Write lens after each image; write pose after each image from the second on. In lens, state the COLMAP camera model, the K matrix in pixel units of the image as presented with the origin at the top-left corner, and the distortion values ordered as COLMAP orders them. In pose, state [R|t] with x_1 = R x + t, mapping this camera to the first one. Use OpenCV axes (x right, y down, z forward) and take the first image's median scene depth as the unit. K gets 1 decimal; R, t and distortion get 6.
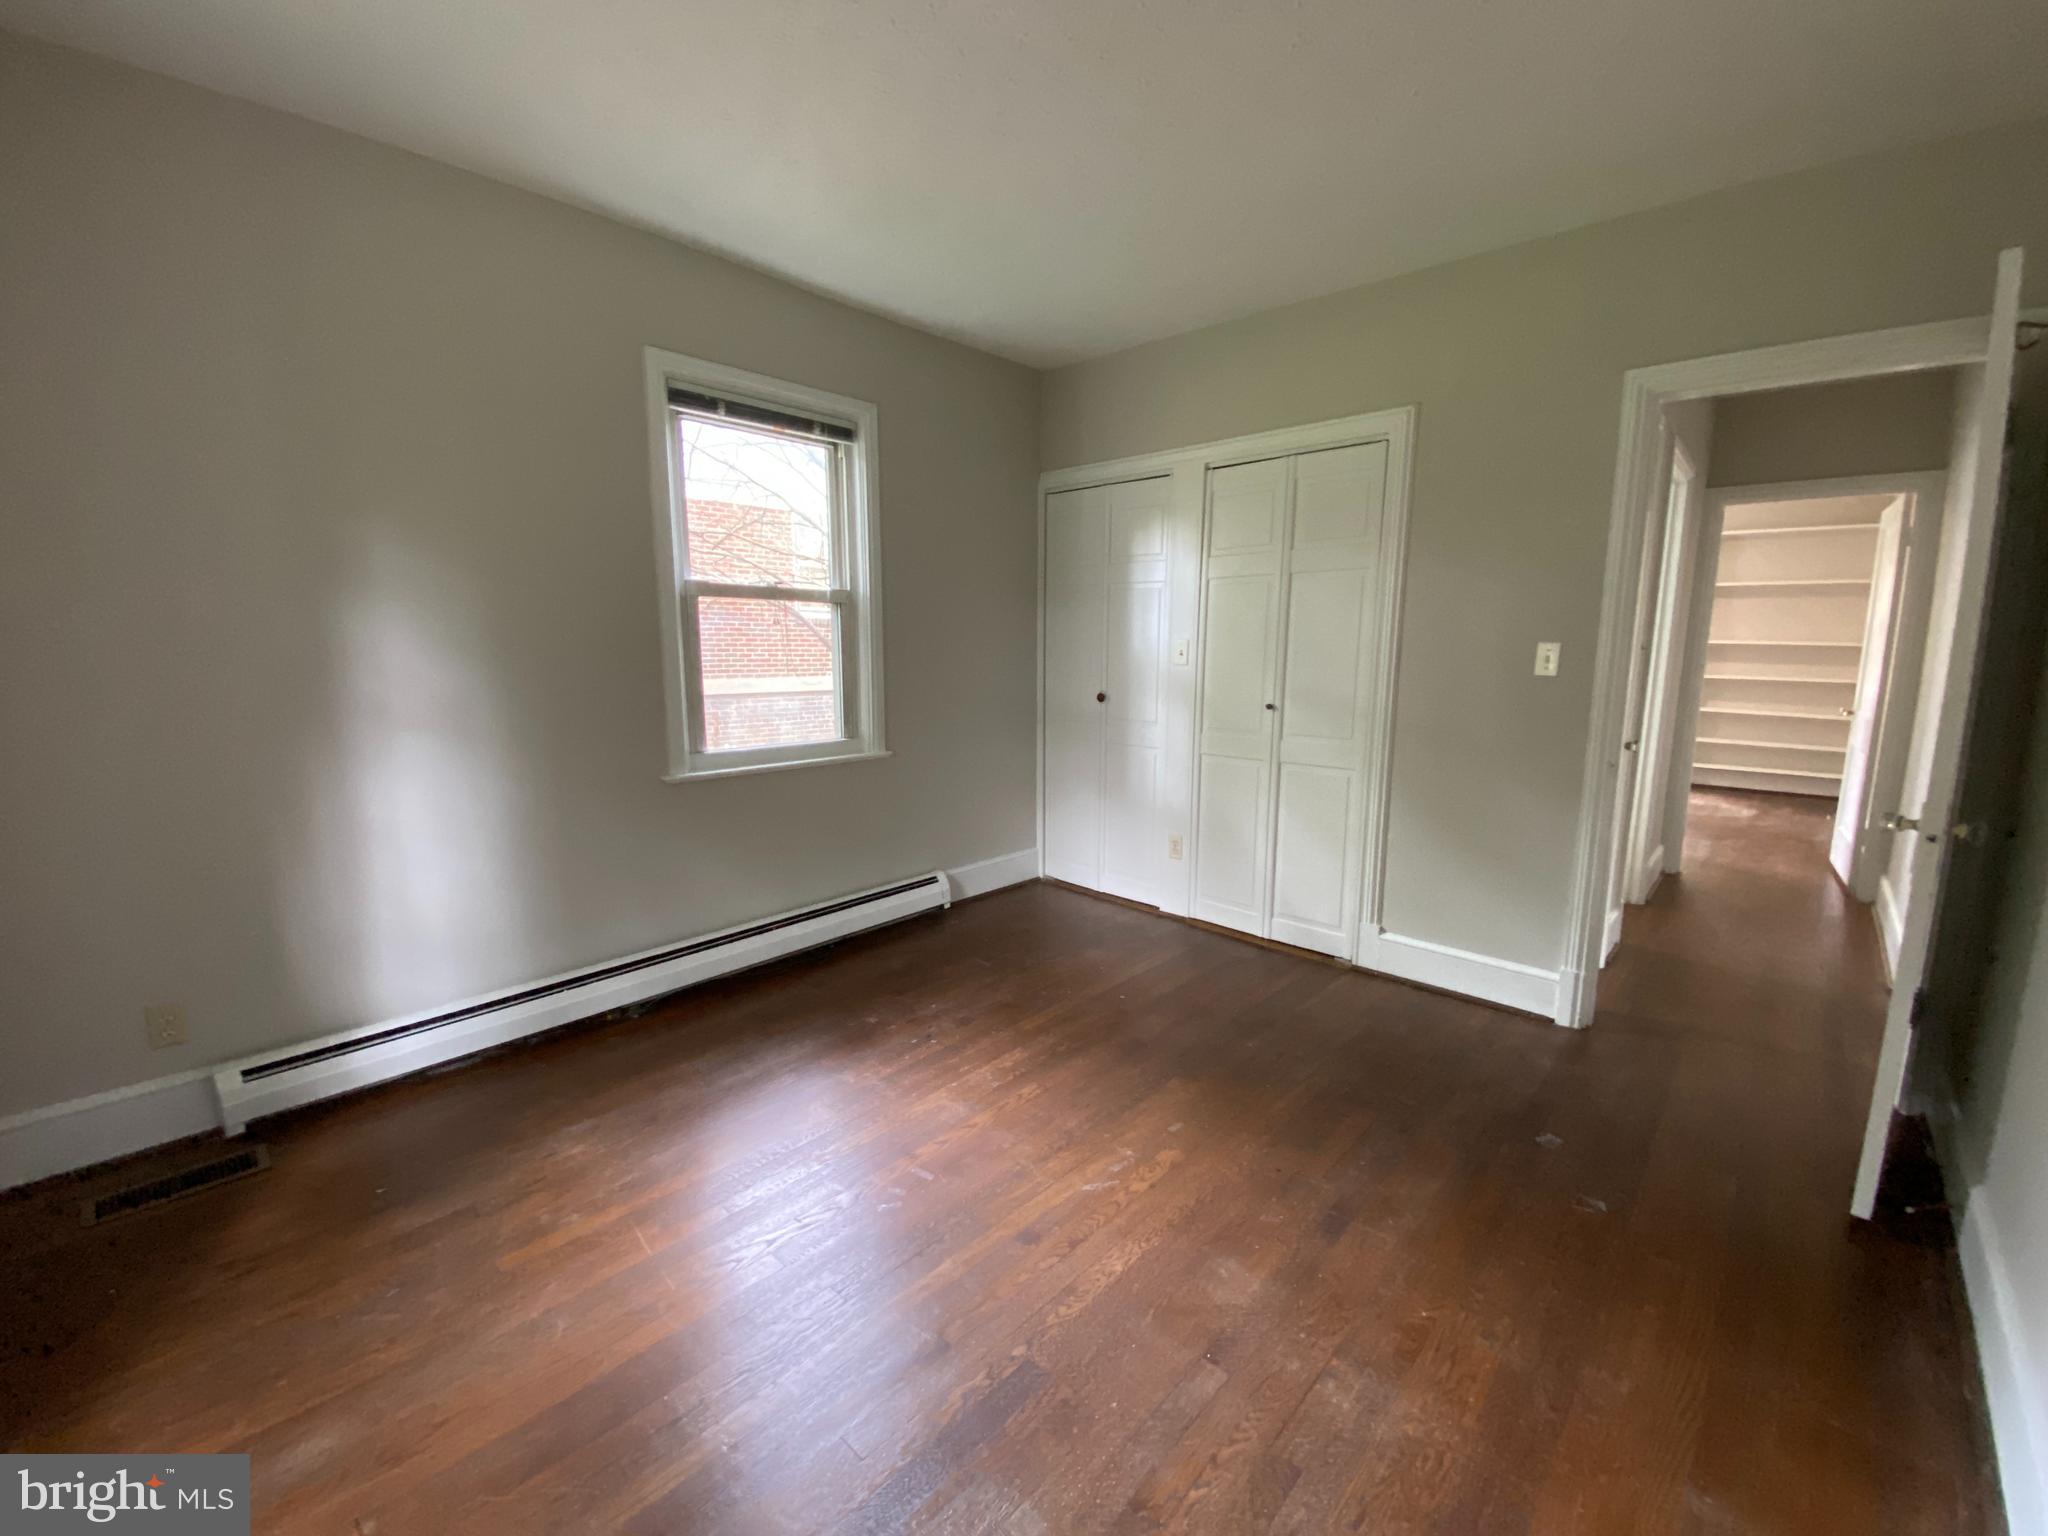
lens RADIAL K [[834.9, 0, 1024.0], [0, 834.9, 768.0], [0, 0, 1]] dist [0.028800, -0.023378]
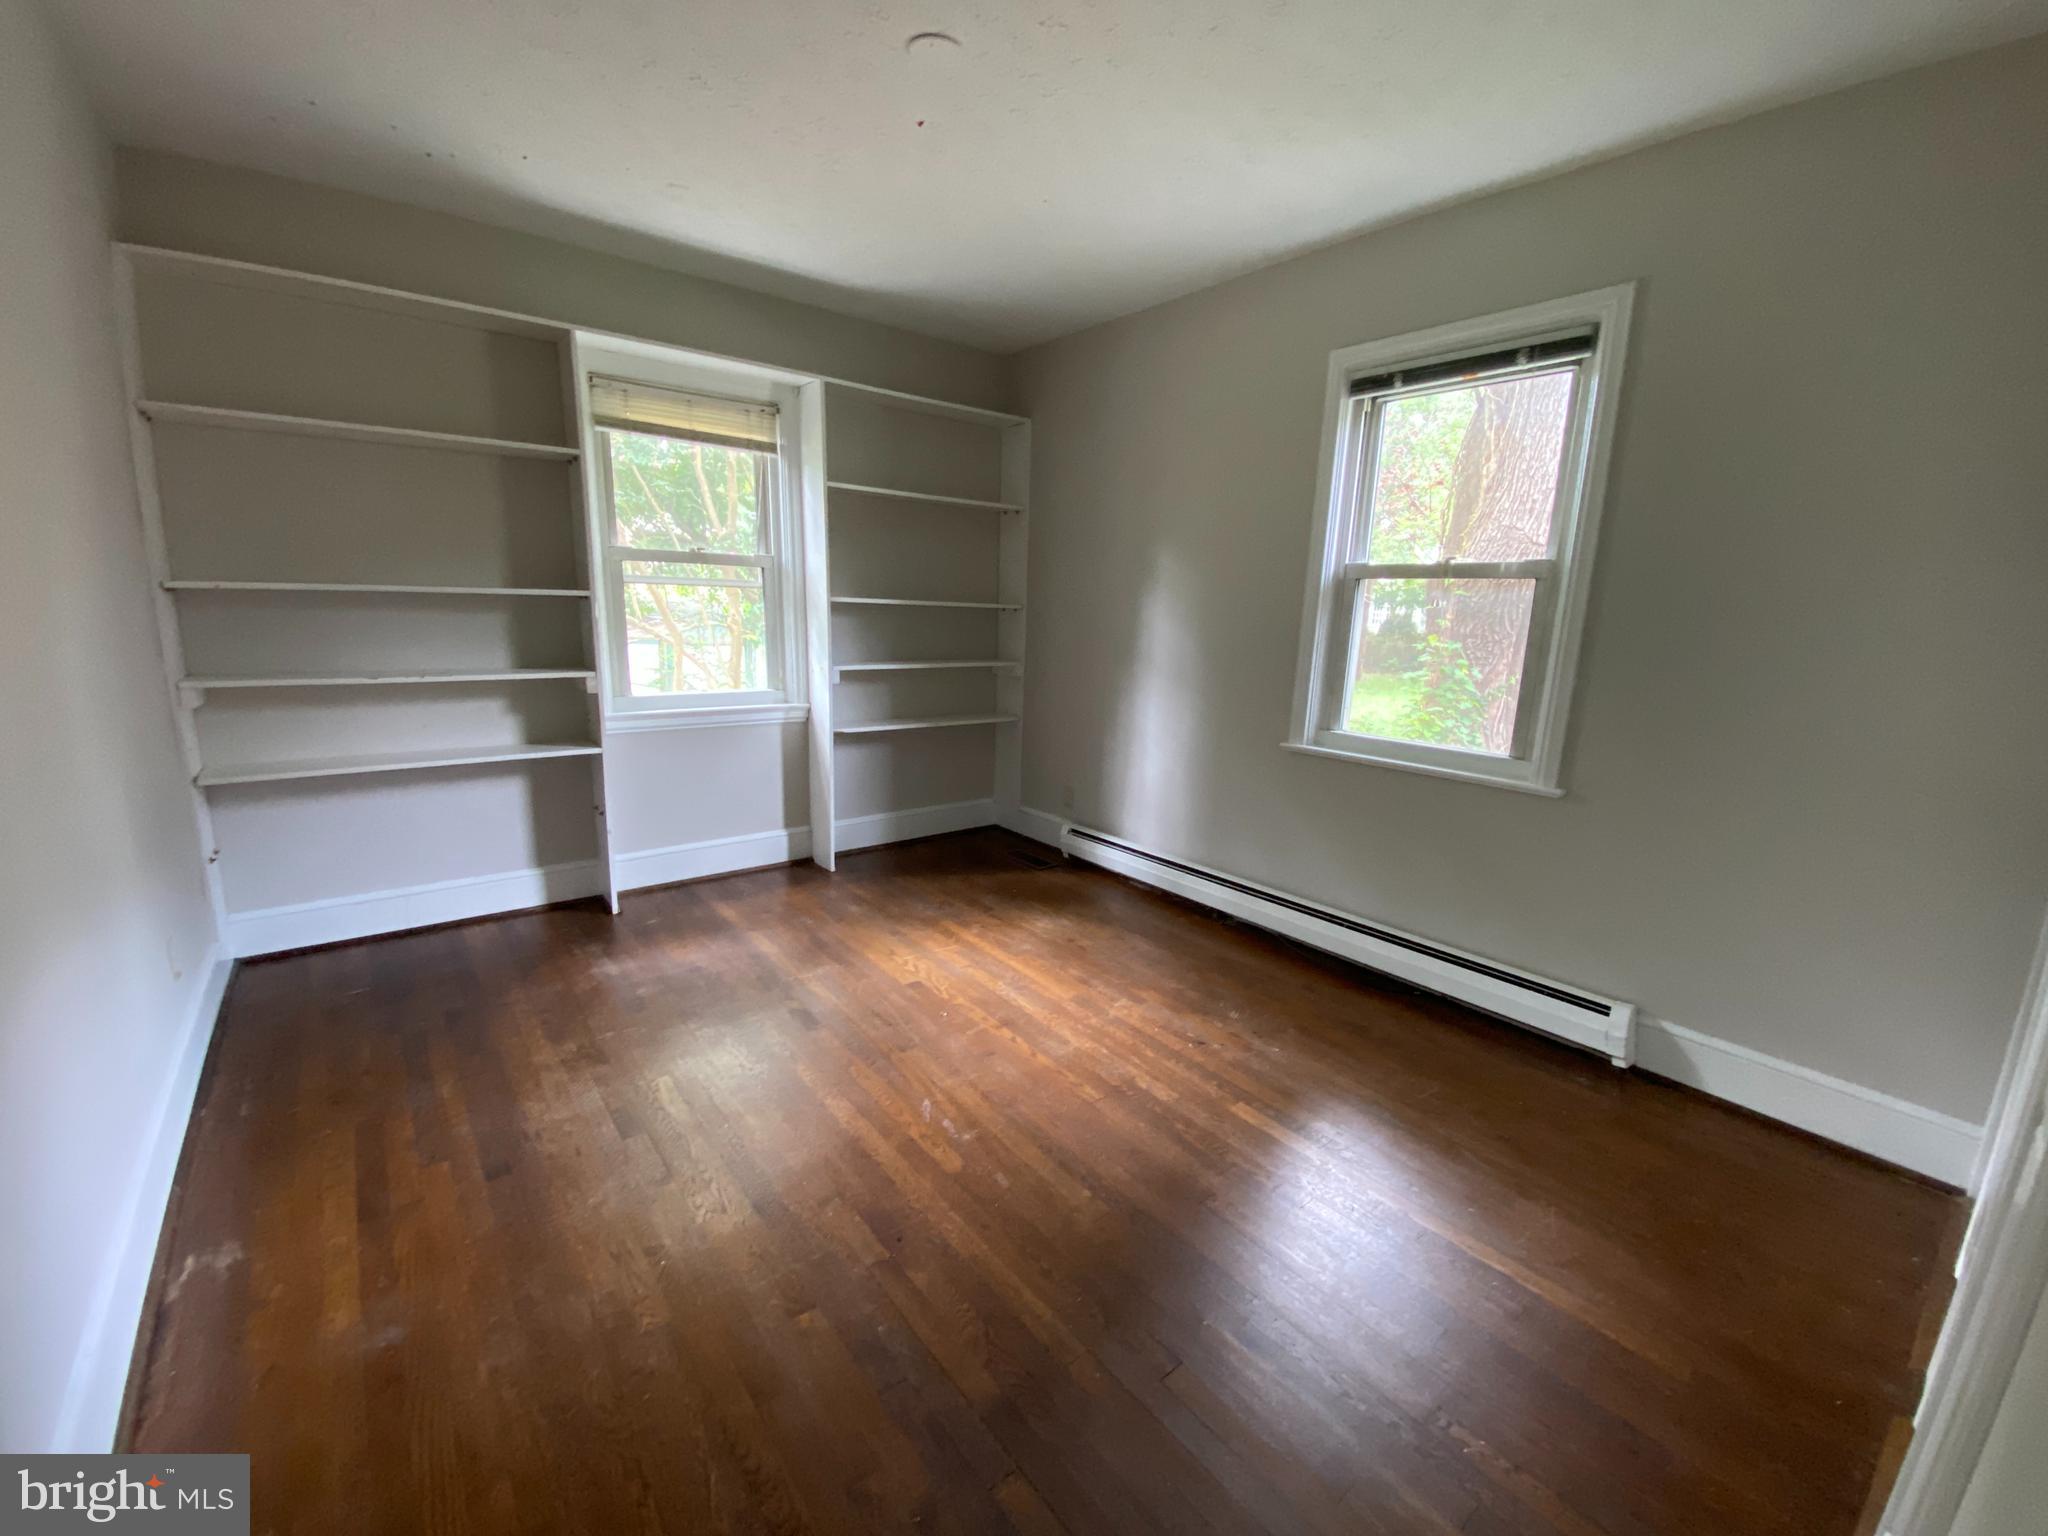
lens RADIAL K [[834.9, 0, 1024.0], [0, 834.9, 768.0], [0, 0, 1]] dist [0.028800, -0.023378]
pose [[-0.151745, 0.188063, -0.970364, 0.737882], [-0.182879, 0.959440, 0.214545, -0.135578], [0.971354, 0.210016, -0.111197, 0.806952]]
